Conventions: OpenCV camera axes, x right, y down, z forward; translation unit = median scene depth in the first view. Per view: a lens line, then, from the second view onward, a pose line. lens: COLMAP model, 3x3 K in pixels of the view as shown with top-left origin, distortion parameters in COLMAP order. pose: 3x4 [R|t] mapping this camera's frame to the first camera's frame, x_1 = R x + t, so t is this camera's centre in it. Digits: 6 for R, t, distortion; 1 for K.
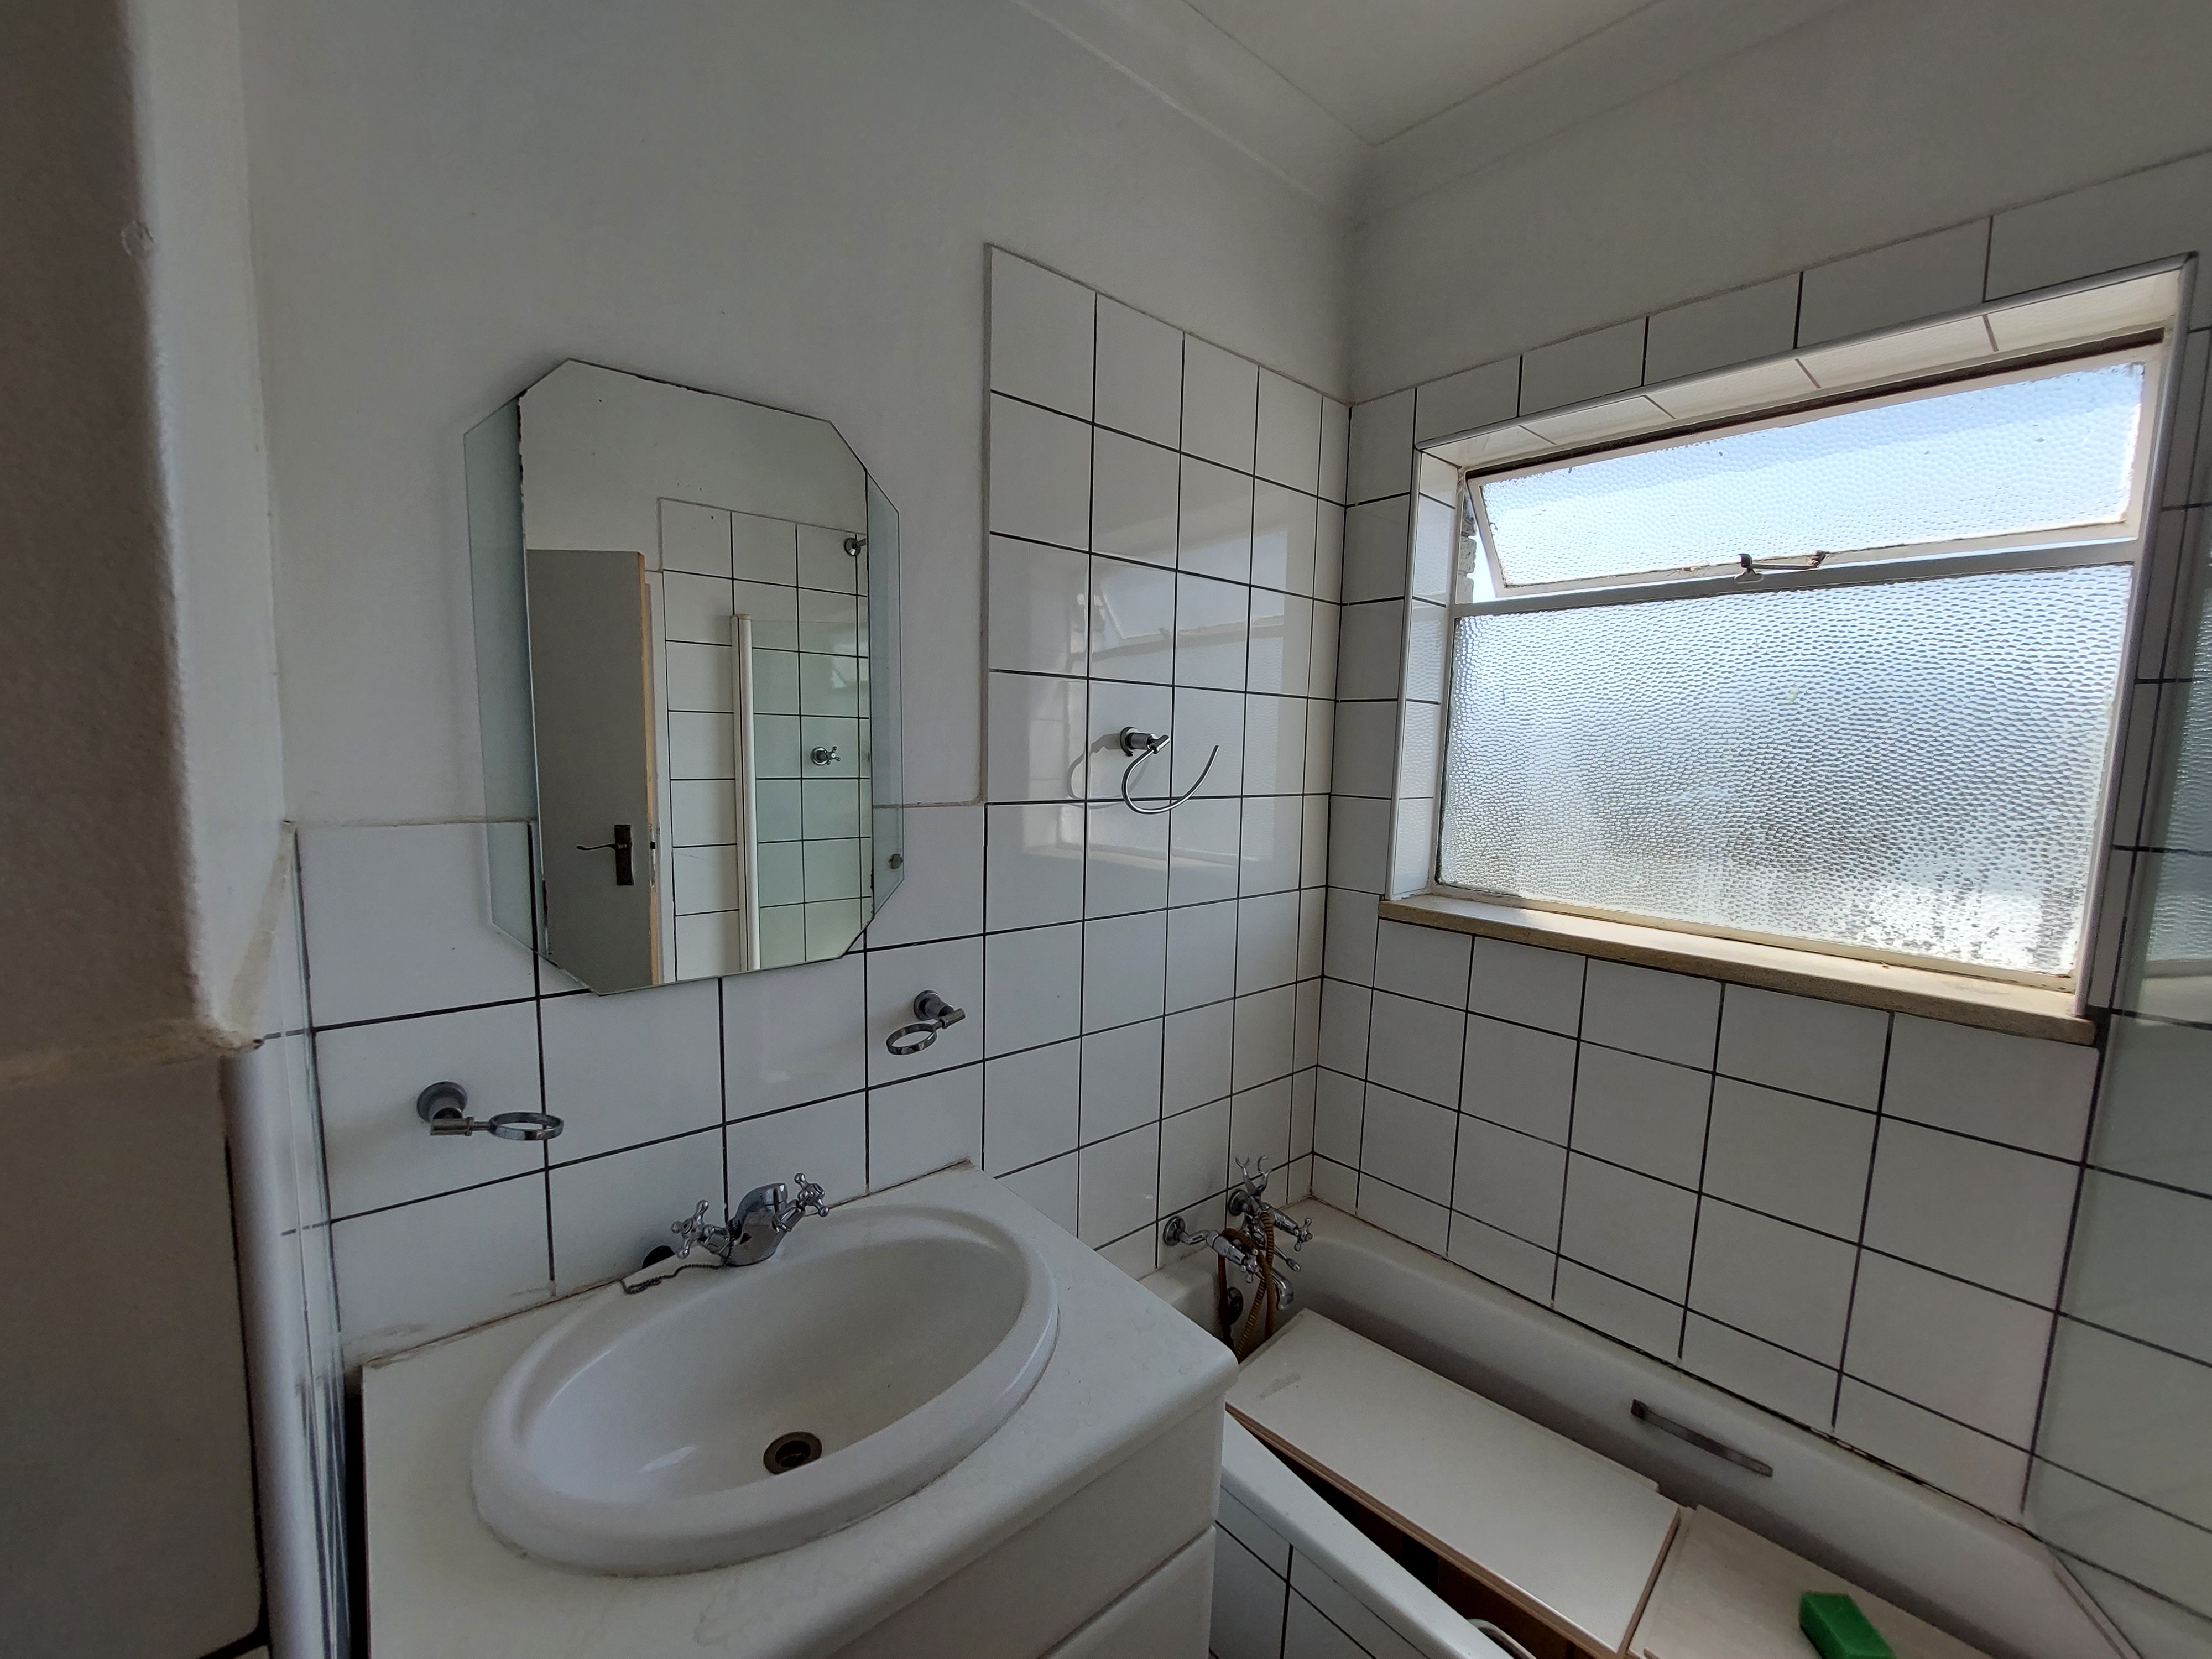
lens RADIAL K [[884.7, 0, 1096.9], [0, 884.7, 834.4], [0, 0, 1]] dist [-0.016734, -0.000983]
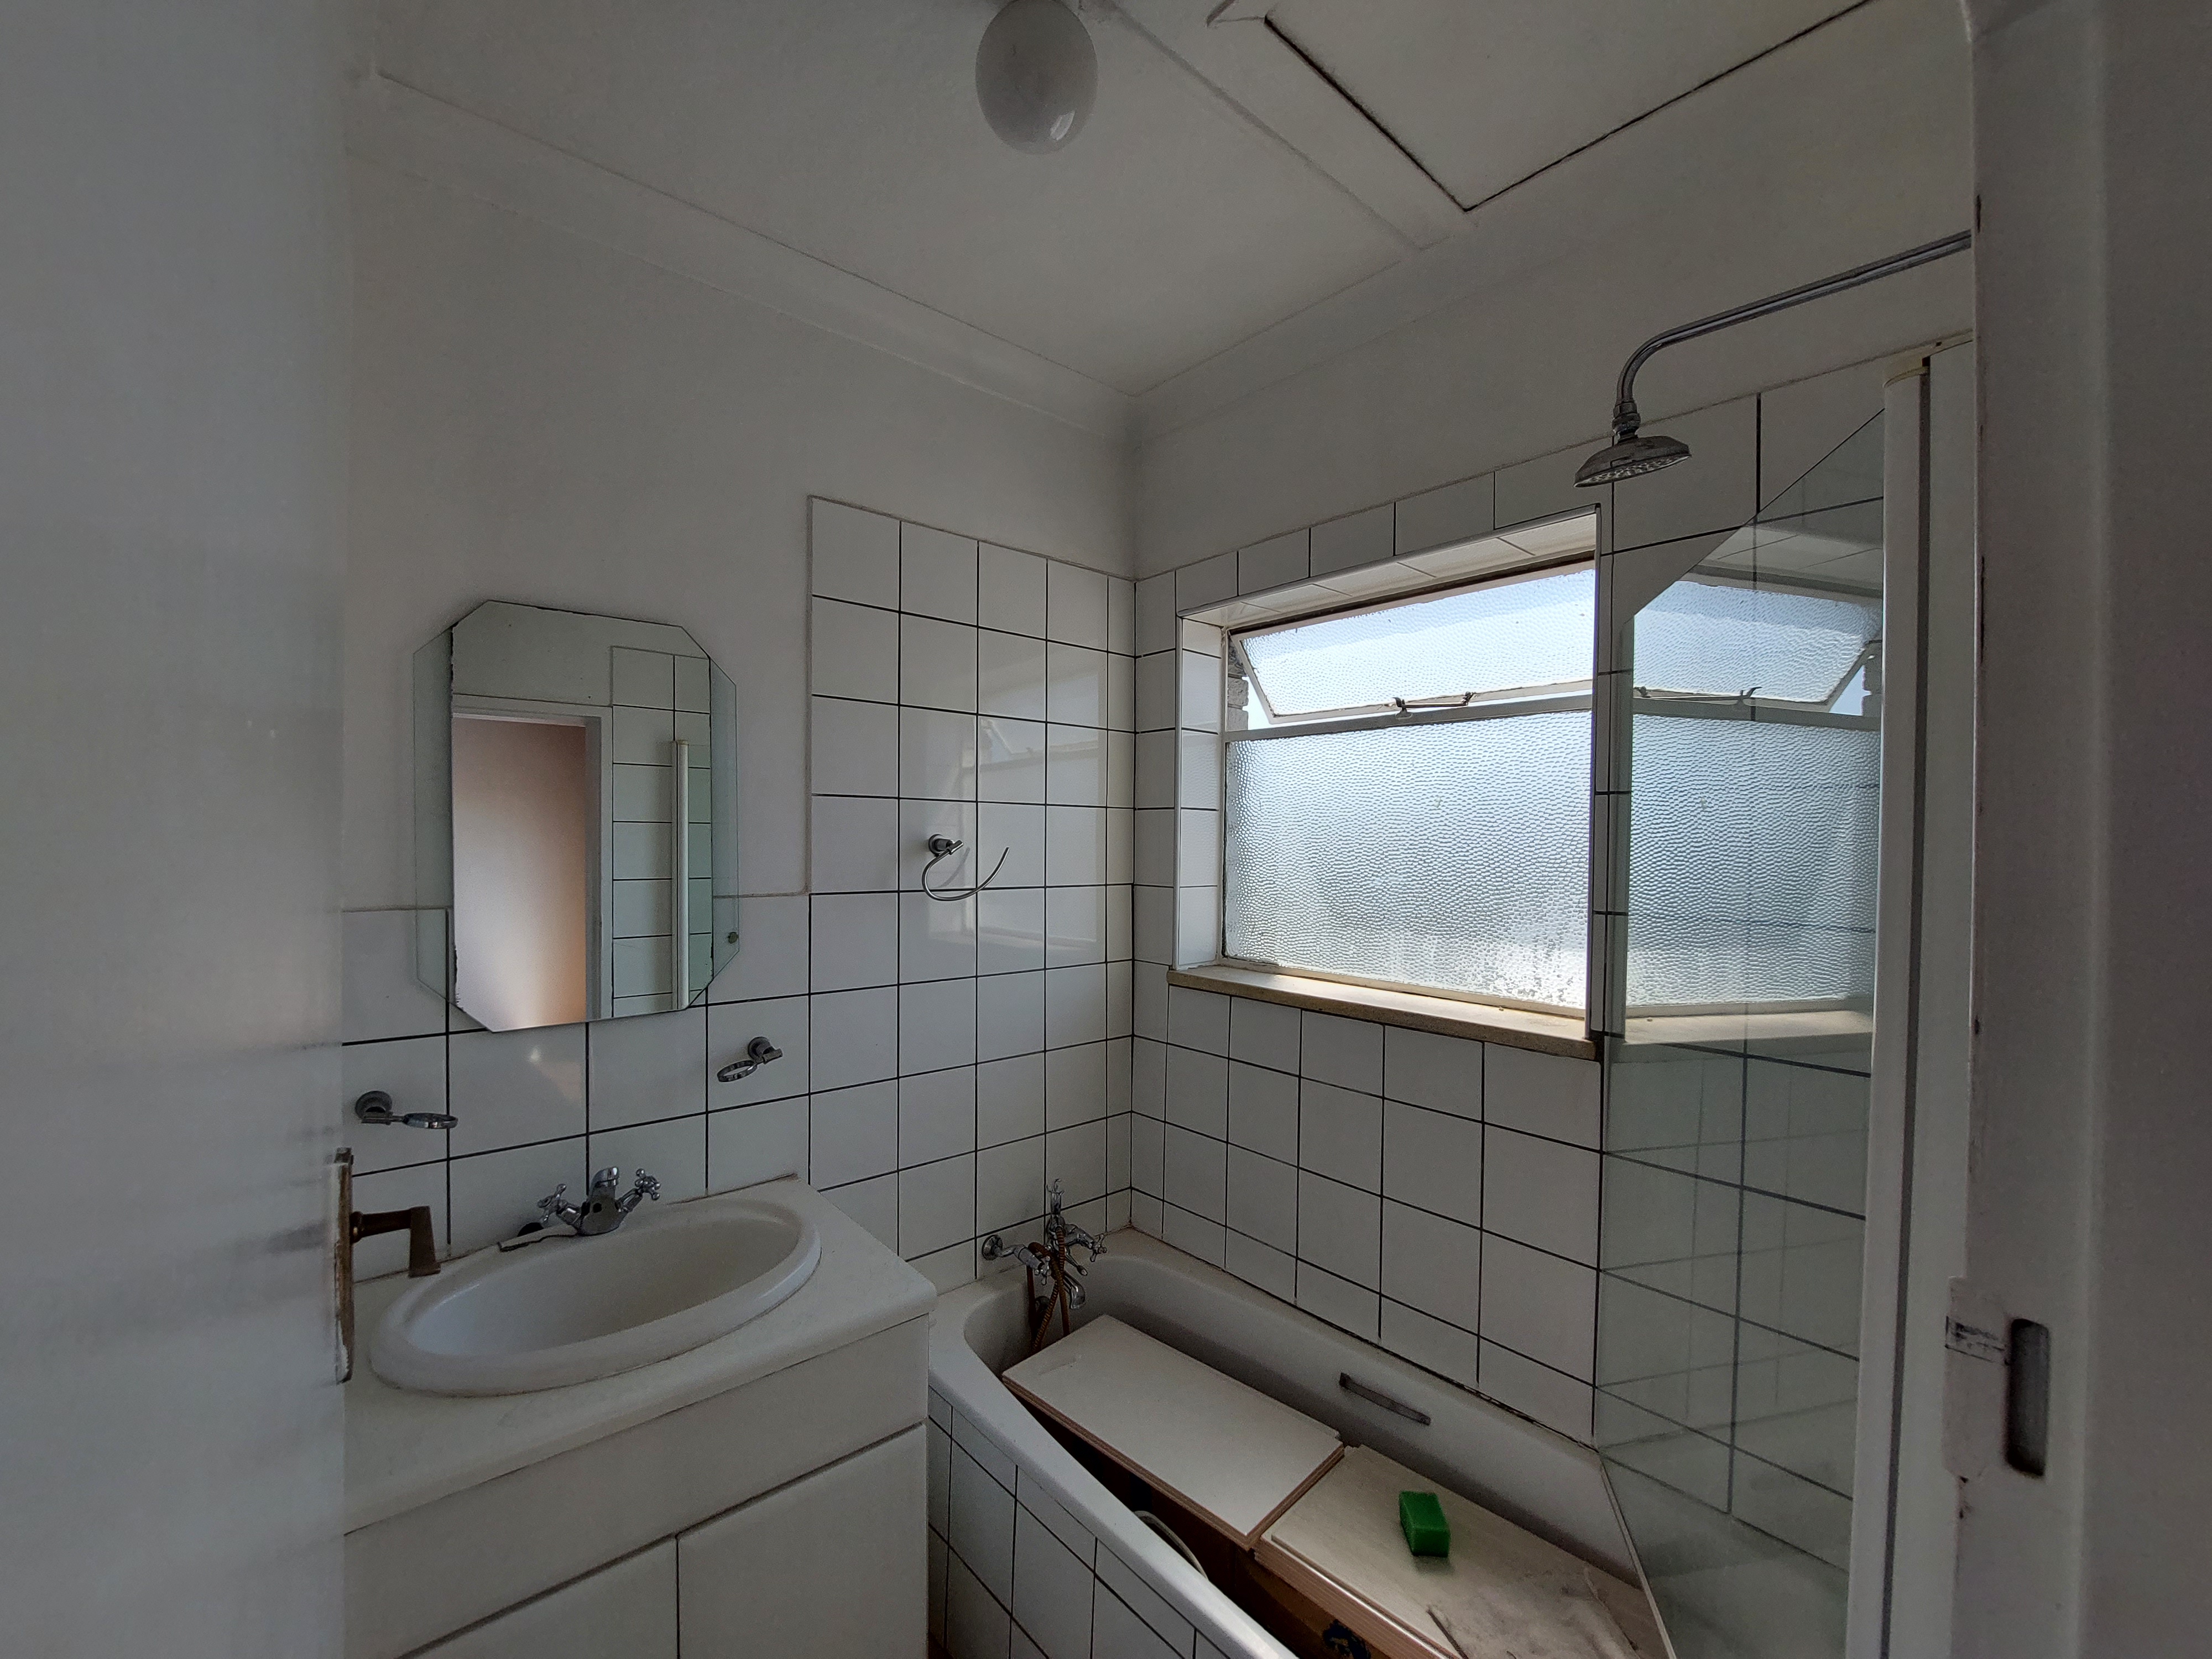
lens RADIAL K [[884.7, 0, 1107.9], [0, 884.7, 842.3], [0, 0, 1]] dist [-0.016734, -0.000983]
pose [[0.999886, -0.013466, 0.006759, 0.305509], [0.014070, 0.994971, -0.099168, 0.024804], [-0.005390, 0.099251, 0.995048, -0.319598]]
